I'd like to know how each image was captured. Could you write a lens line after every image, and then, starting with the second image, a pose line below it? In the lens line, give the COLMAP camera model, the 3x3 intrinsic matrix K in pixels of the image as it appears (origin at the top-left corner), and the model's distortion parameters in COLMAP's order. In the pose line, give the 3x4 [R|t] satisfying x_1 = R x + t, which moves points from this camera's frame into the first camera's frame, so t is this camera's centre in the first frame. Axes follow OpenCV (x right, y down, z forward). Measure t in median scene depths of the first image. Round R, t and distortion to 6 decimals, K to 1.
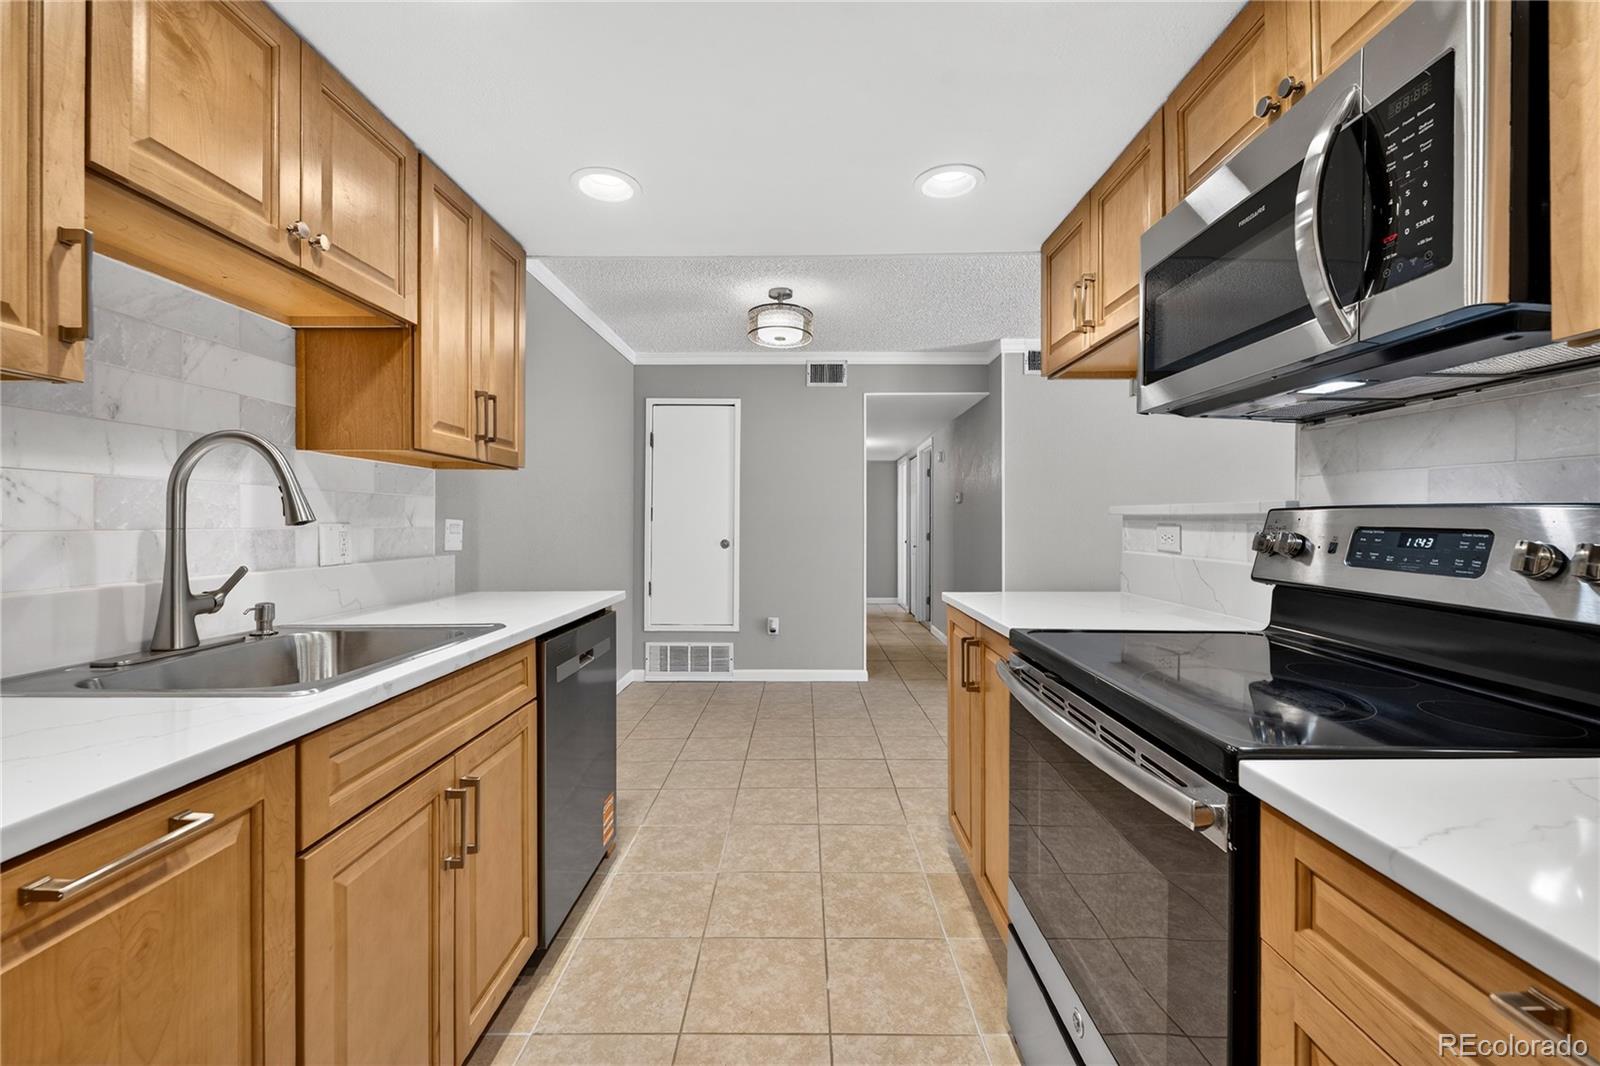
lens RADIAL K [[658.6, 0, 794.4], [0, 658.6, 521.4], [0, 0, 1]] dist [0.002514, -0.000161]
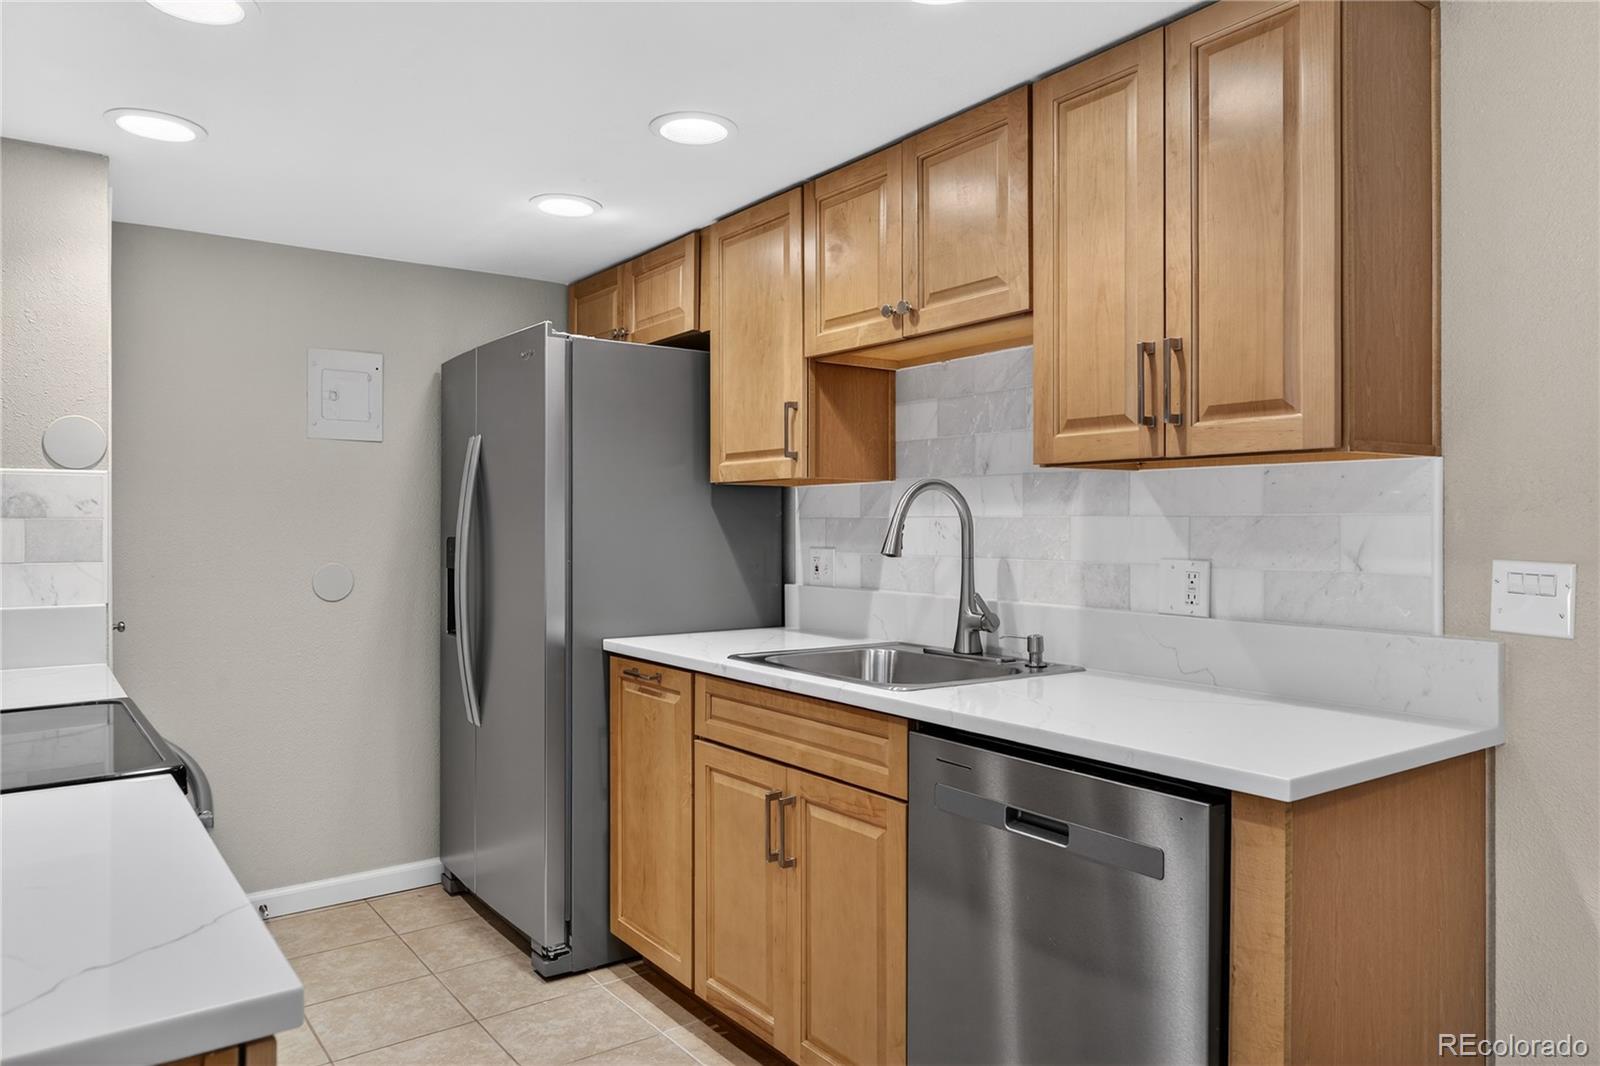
lens RADIAL K [[1049.6, 0, 797.7], [0, 1049.6, 524.1], [0, 0, 1]] dist [0.010695, -0.004705]
pose [[-0.796263, 0.002071, -0.604947, 0.365236], [0.001771, 0.999998, 0.001091, -0.038843], [0.604948, -0.000203, -0.796265, 1.648064]]
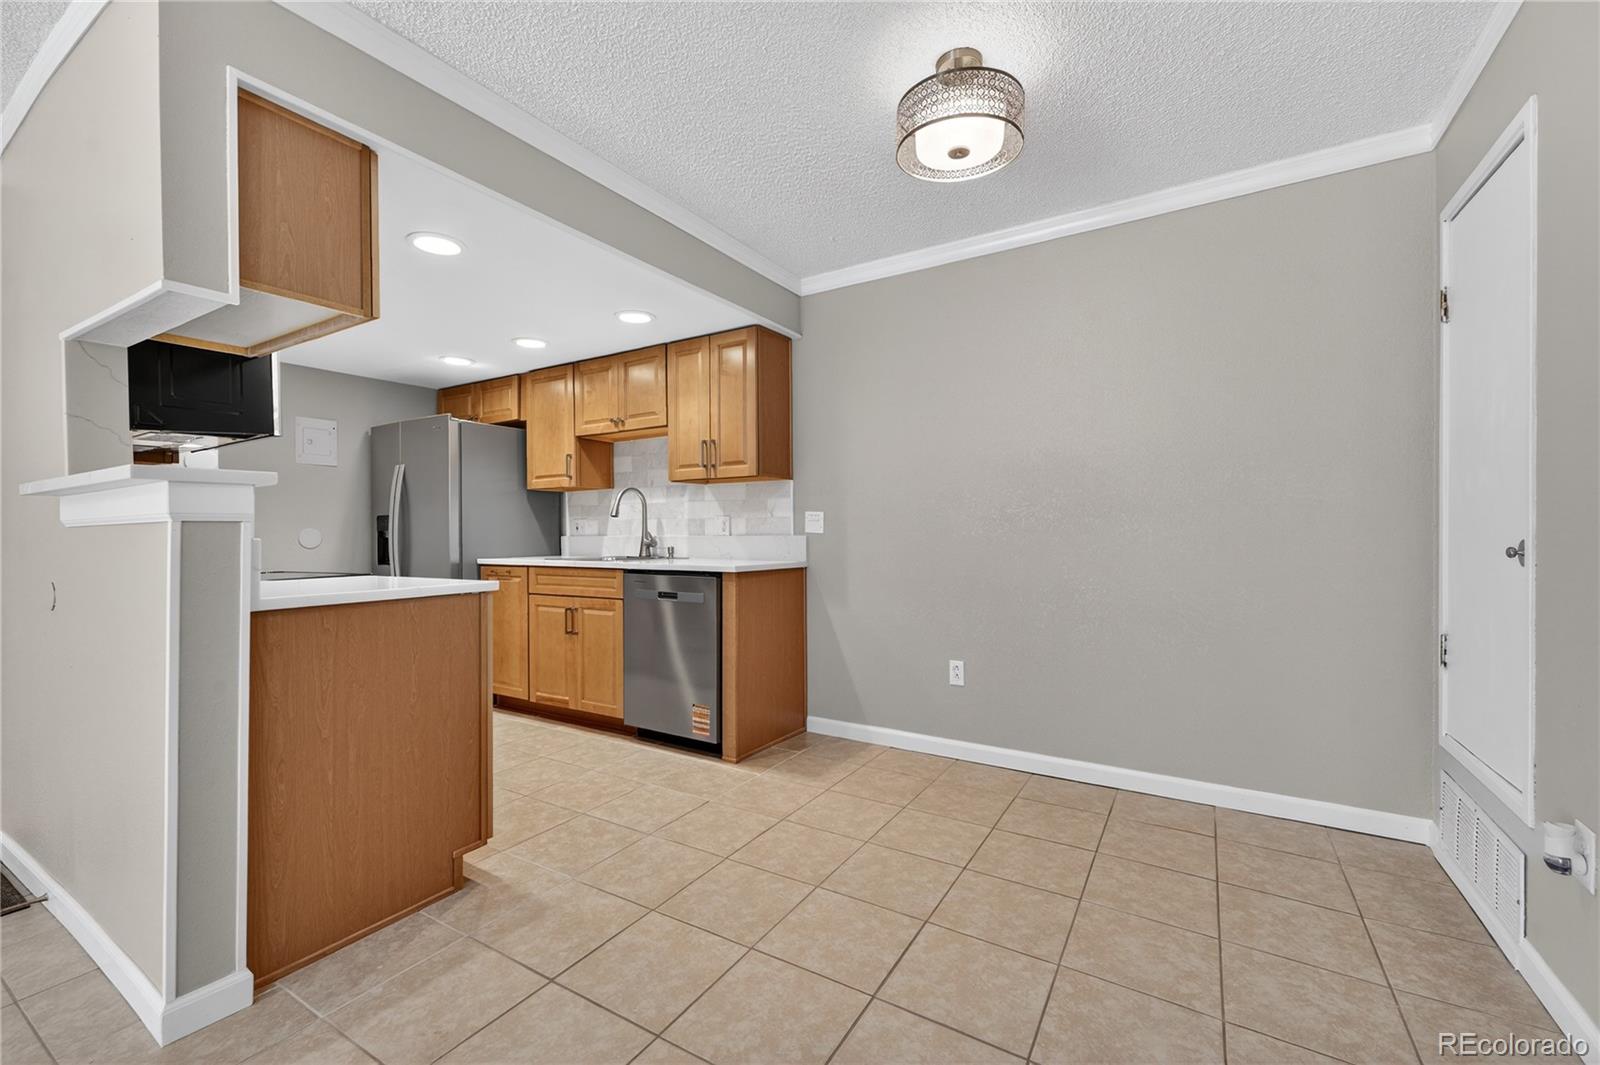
lens RADIAL K [[658.6, 0, 796.4], [0, 658.6, 530.7], [0, 0, 1]] dist [0.002514, -0.000161]
pose [[-0.509757, 0.002782, -0.860314, 0.978685], [0.007711, 0.999969, -0.001335, 0.053395], [0.860284, -0.007314, -0.509763, 2.233552]]
